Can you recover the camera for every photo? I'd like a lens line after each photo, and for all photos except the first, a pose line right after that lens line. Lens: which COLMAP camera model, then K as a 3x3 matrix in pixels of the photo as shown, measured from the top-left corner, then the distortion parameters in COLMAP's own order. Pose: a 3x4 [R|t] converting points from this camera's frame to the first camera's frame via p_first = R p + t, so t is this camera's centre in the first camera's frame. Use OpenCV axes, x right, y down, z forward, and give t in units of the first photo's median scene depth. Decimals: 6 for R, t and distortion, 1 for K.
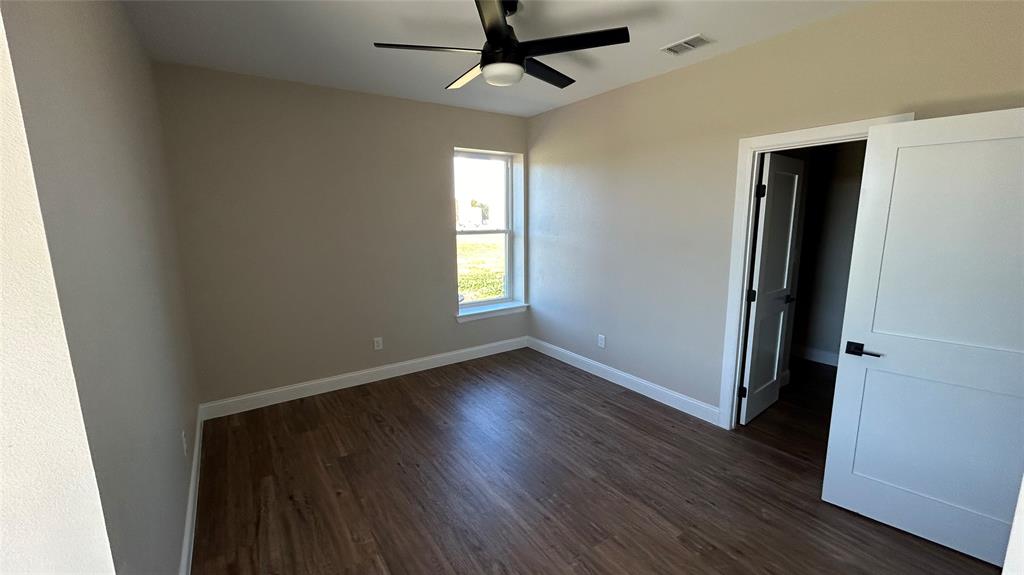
lens RADIAL K [[413.3, 0, 510.0], [0, 413.3, 289.5], [0, 0, 1]] dist [0.000042, 0.000875]
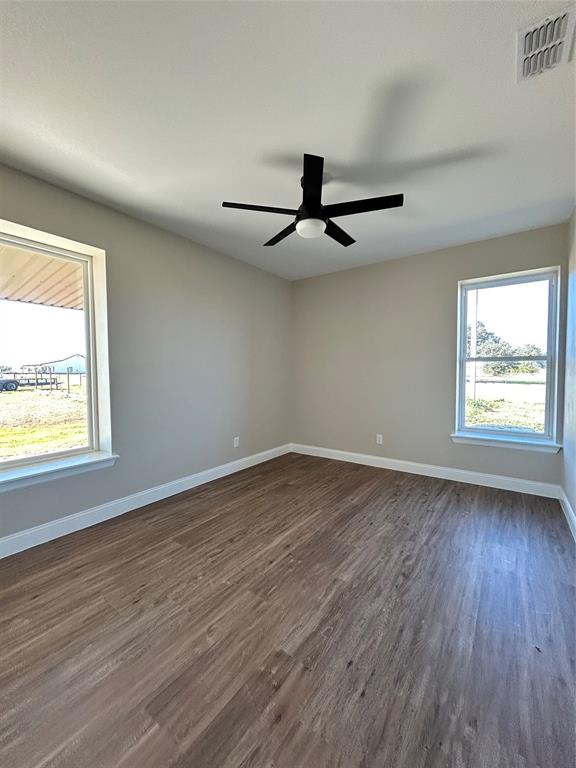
lens RADIAL K [[307.0, 0, 289.4], [0, 307.0, 384.5], [0, 0, 1]] dist [0.003181, -0.000329]
pose [[0.338645, 0.039953, -0.940066, 0.856714], [-0.160448, 0.986917, -0.015855, 0.026123], [0.927133, 0.156201, 0.340625, 0.582000]]
